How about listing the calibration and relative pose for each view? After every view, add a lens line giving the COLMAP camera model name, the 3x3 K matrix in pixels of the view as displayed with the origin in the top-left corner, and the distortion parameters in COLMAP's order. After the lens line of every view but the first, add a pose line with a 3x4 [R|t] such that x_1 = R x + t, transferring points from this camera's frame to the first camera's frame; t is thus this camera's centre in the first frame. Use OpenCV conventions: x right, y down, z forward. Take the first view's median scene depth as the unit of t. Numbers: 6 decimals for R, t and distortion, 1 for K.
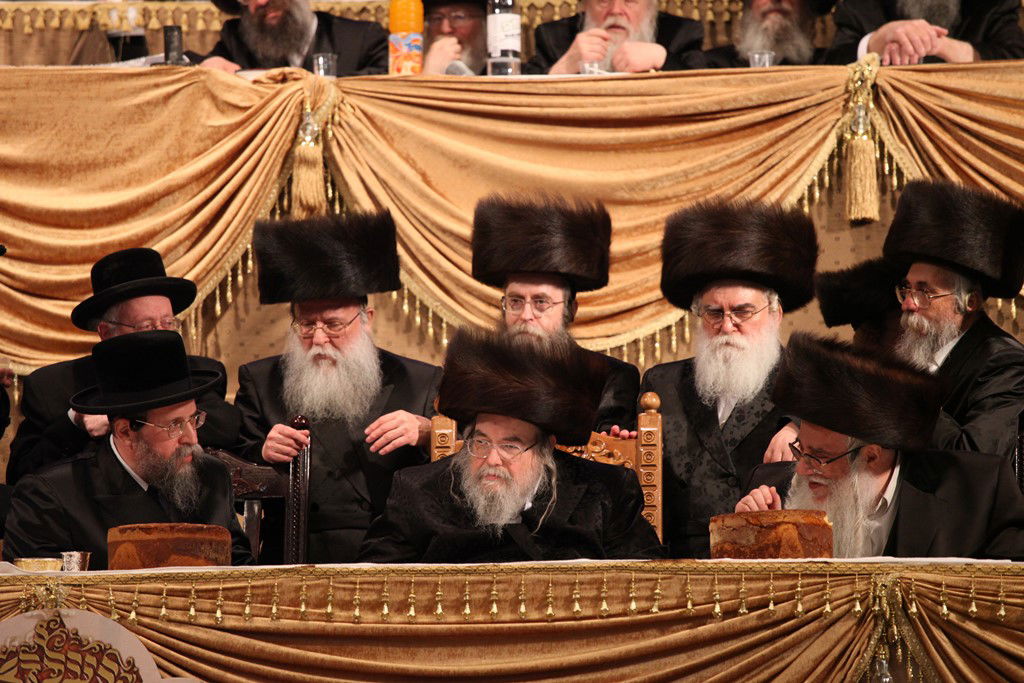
lens RADIAL K [[5780.0, 0, 513.5], [0, 5780.0, 338.4], [0, 0, 1]] dist [2.390518, 14.451729]
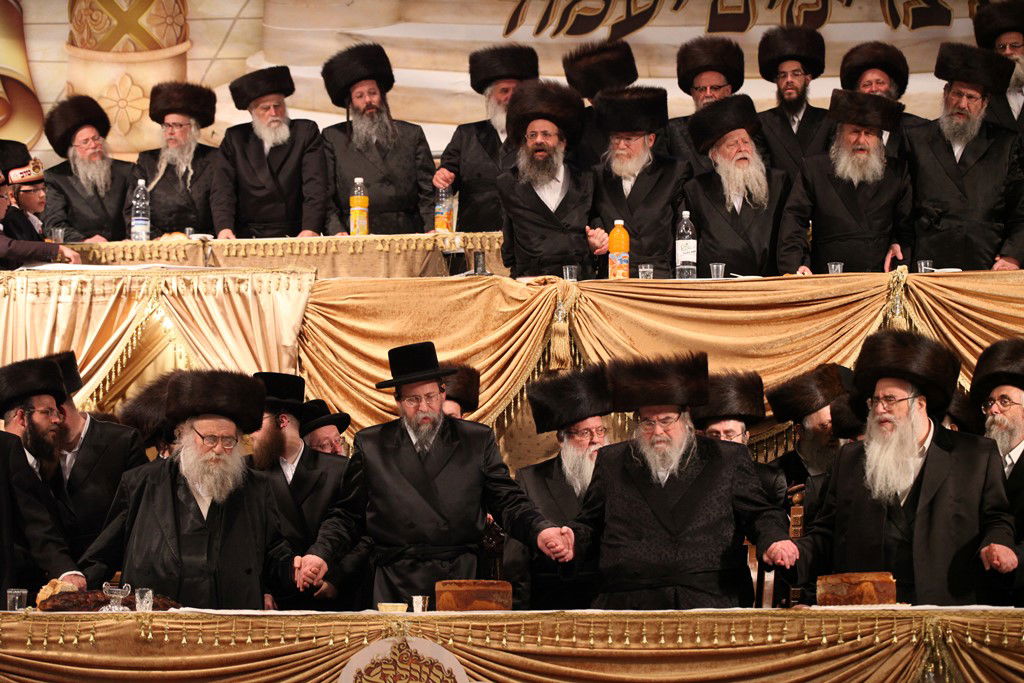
lens RADIAL K [[2980.6, 0, 512.8], [0, 2980.6, 326.5], [0, 0, 1]] dist [0.084145, 0.462628]
pose [[0.998585, -0.006358, -0.052803, -0.004198], [0.005784, 0.999923, -0.011007, -0.022964], [0.052869, 0.010686, 0.998544, 0.158820]]
